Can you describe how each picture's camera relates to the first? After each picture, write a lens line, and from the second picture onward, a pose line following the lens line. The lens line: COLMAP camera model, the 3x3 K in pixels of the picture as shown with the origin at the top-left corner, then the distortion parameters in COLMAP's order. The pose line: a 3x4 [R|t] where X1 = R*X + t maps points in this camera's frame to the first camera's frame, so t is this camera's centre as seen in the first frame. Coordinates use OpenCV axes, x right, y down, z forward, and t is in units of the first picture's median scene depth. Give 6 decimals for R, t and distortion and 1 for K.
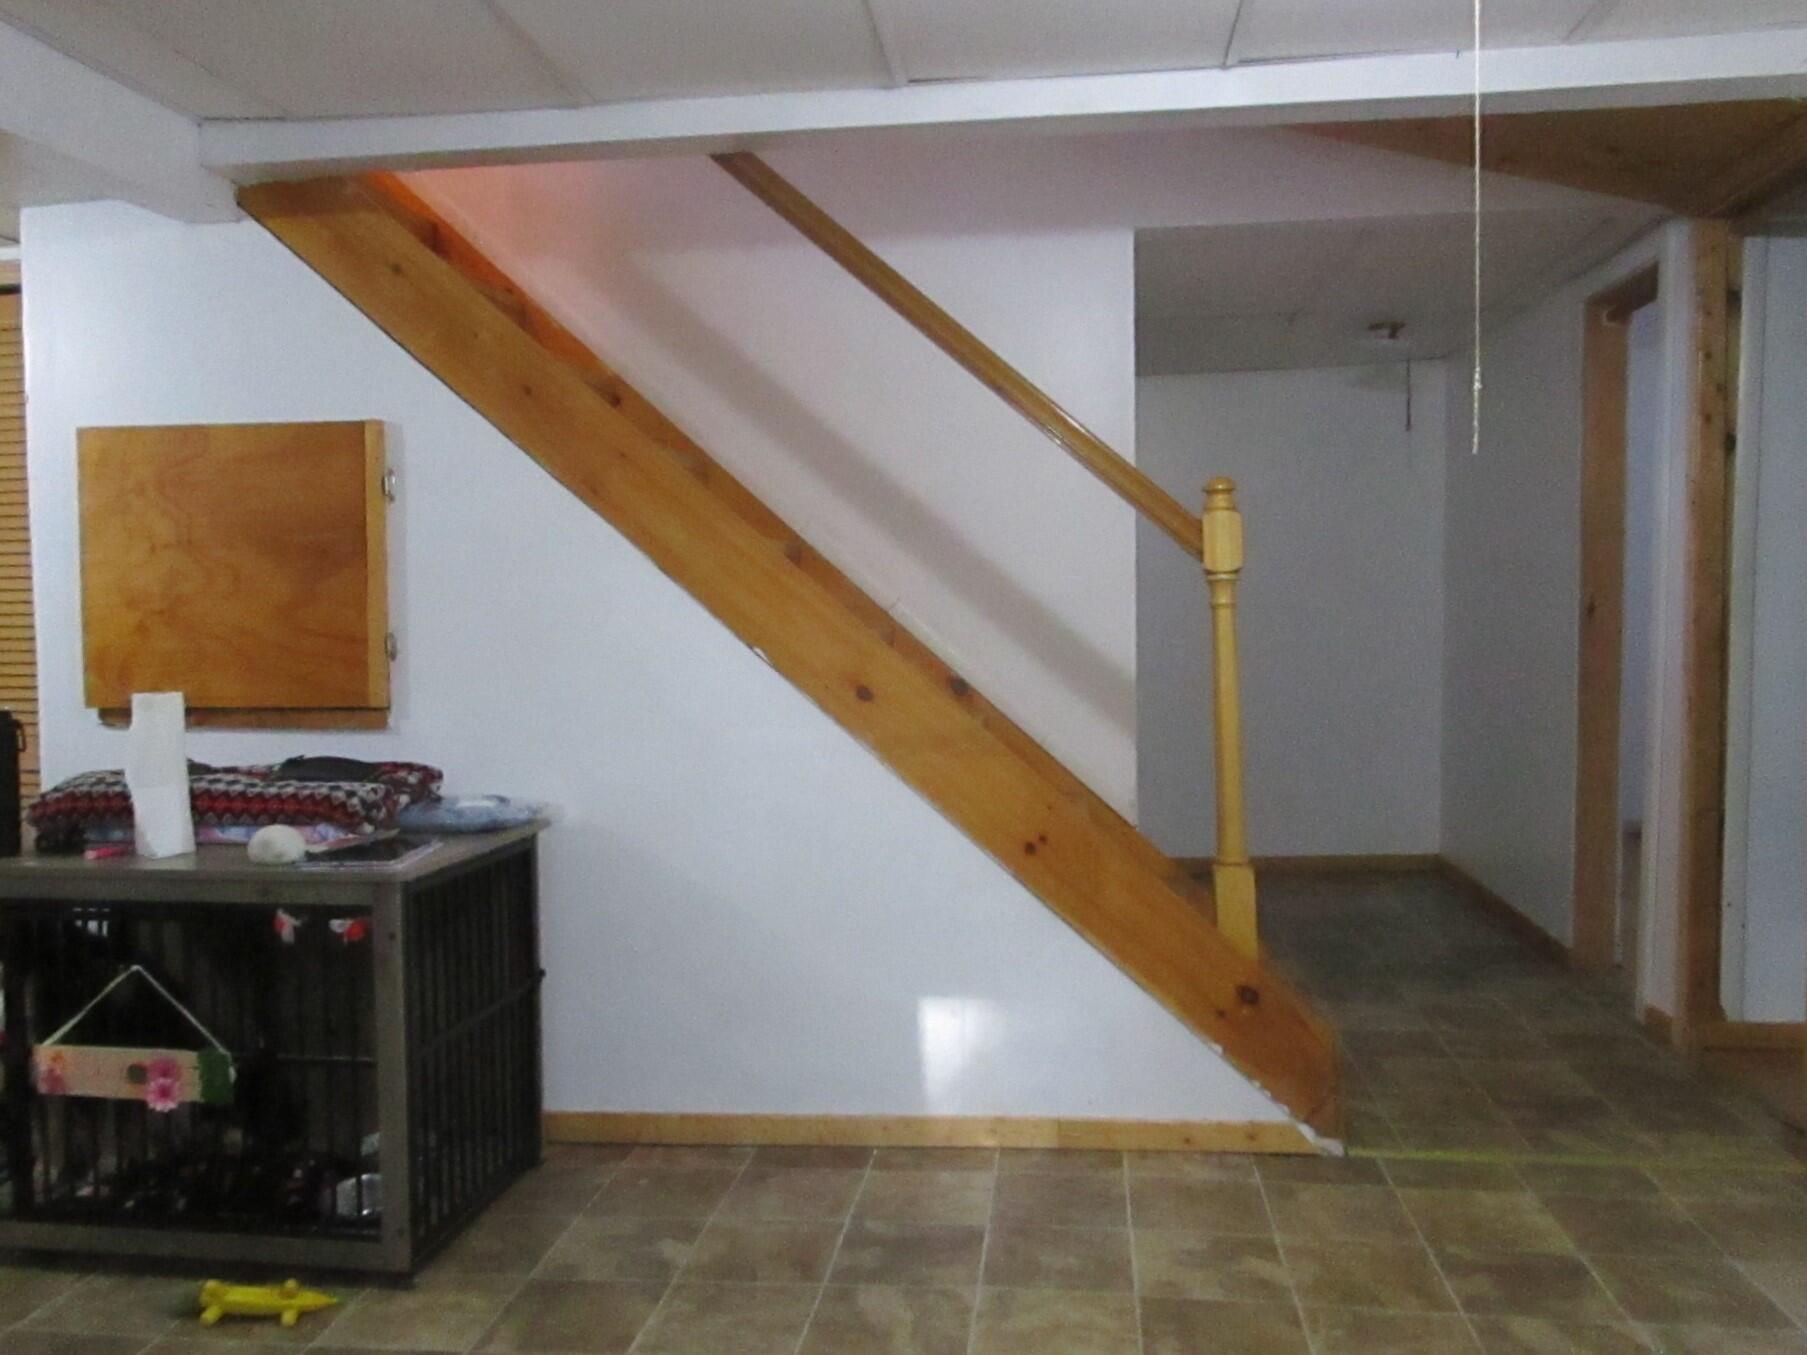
lens RADIAL K [[1480.3, 0, 903.5], [0, 1480.3, 677.5], [0, 0, 1]] dist [-0.013137, -0.009068]
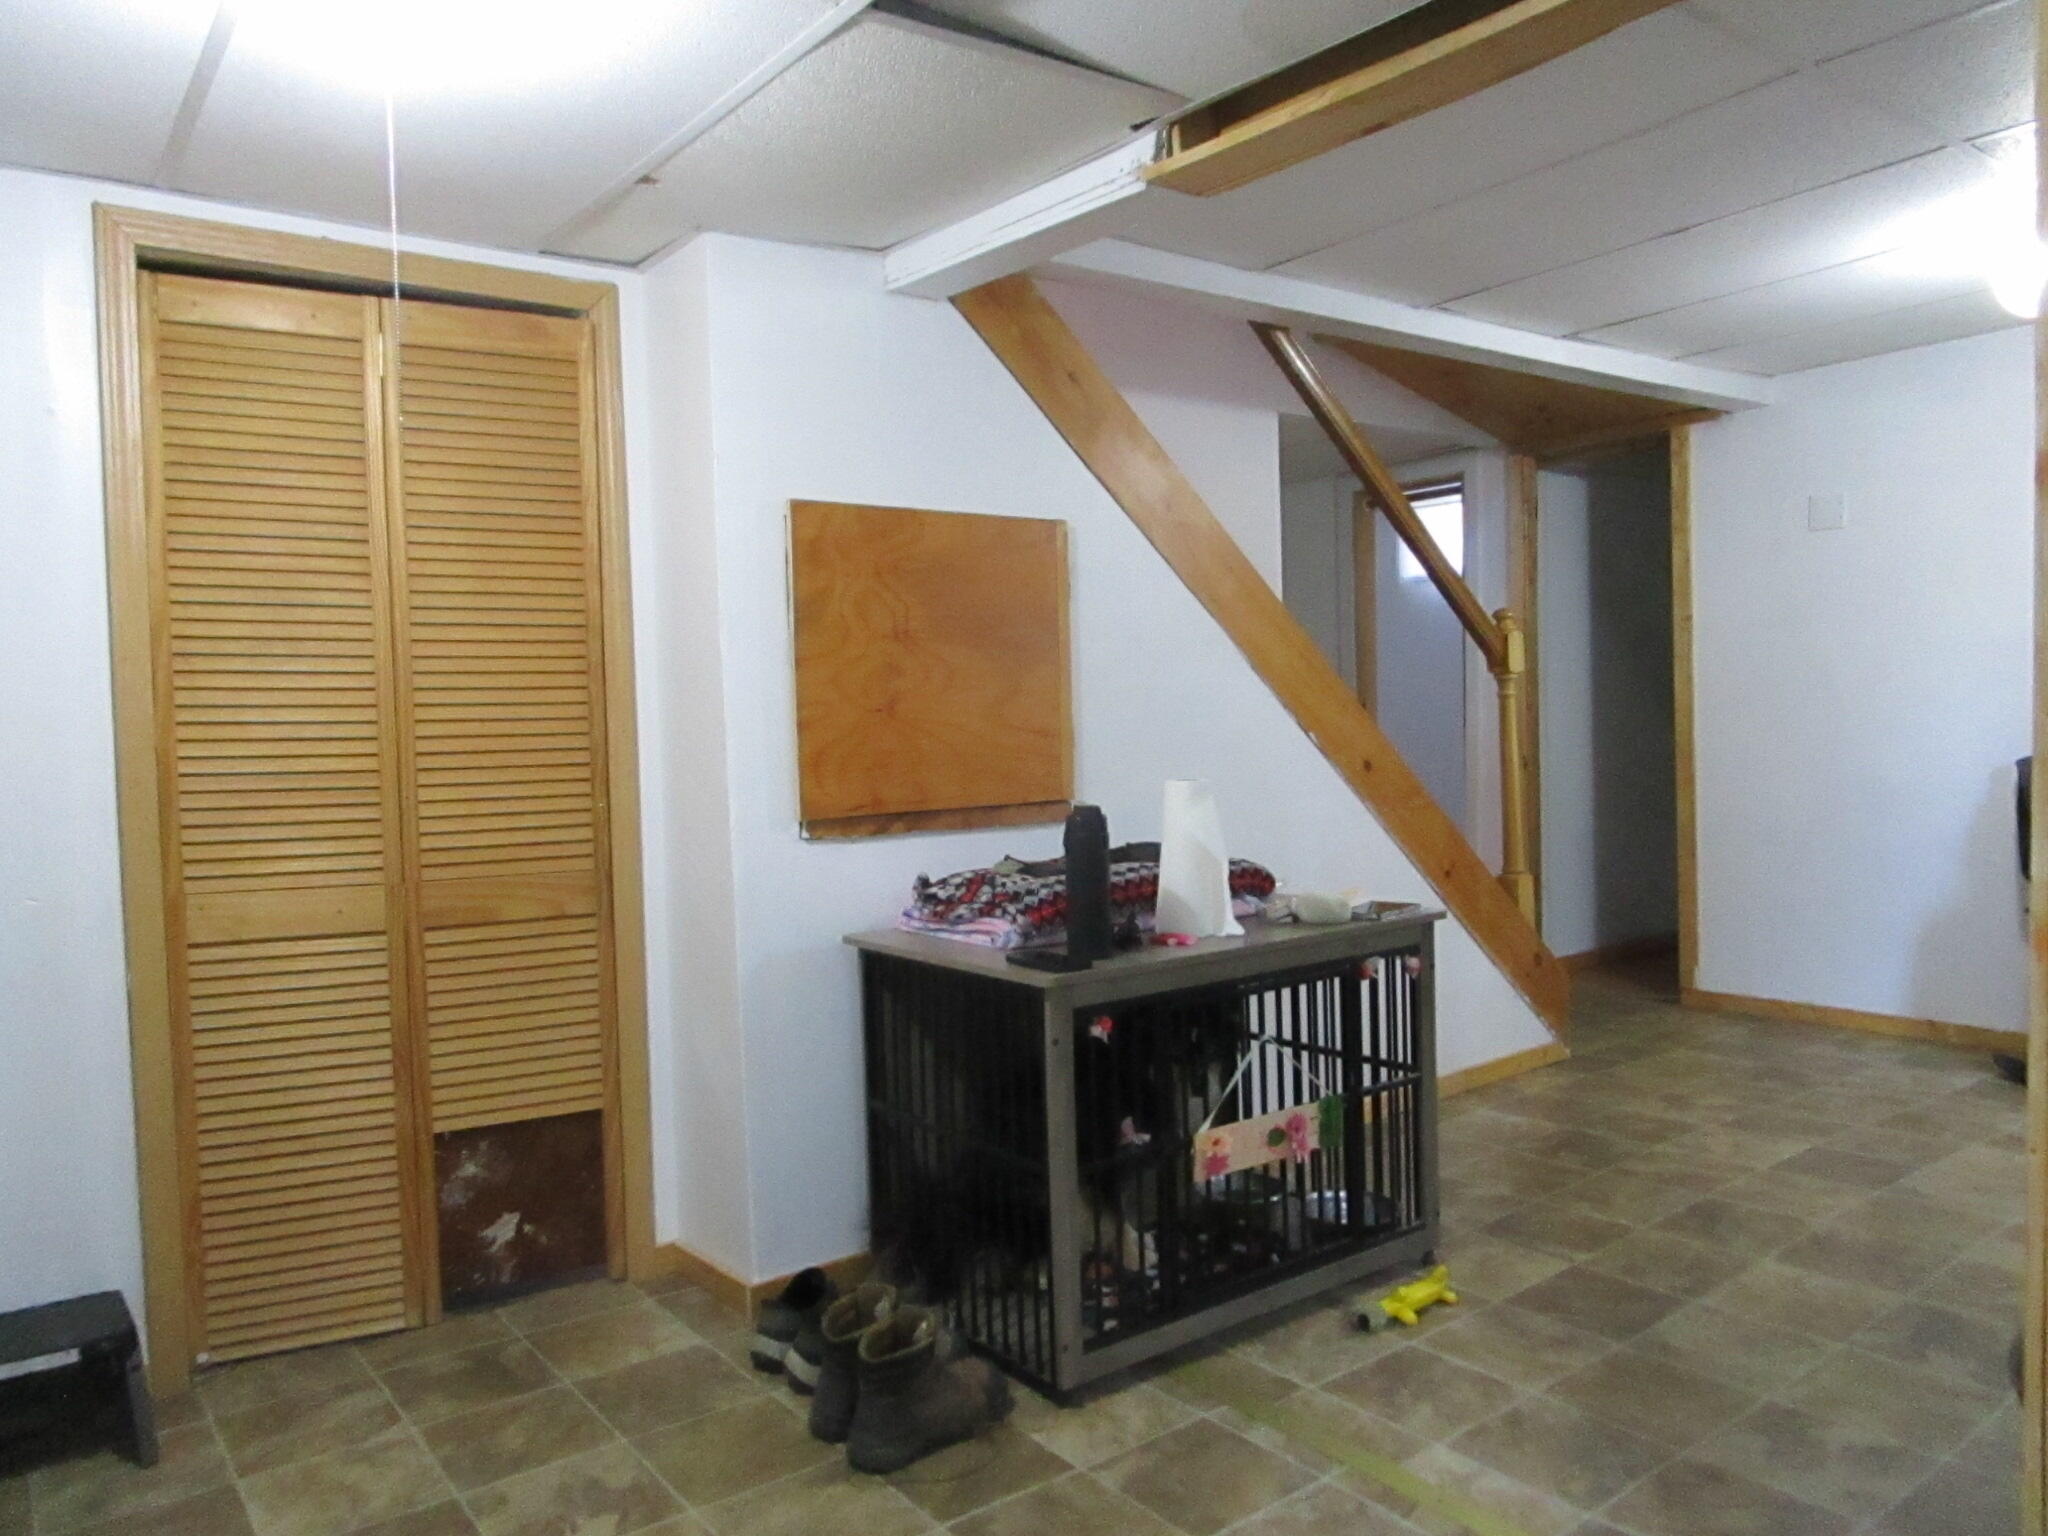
lens RADIAL K [[1445.6, 0, 1024.3], [0, 1445.6, 774.3], [0, 0, 1]] dist [-0.032830, 0.008258]
pose [[0.721143, -0.041148, 0.691564, -1.102271], [0.059704, 0.998212, -0.002864, 0.004110], [-0.690209, 0.043354, 0.722310, 0.302930]]
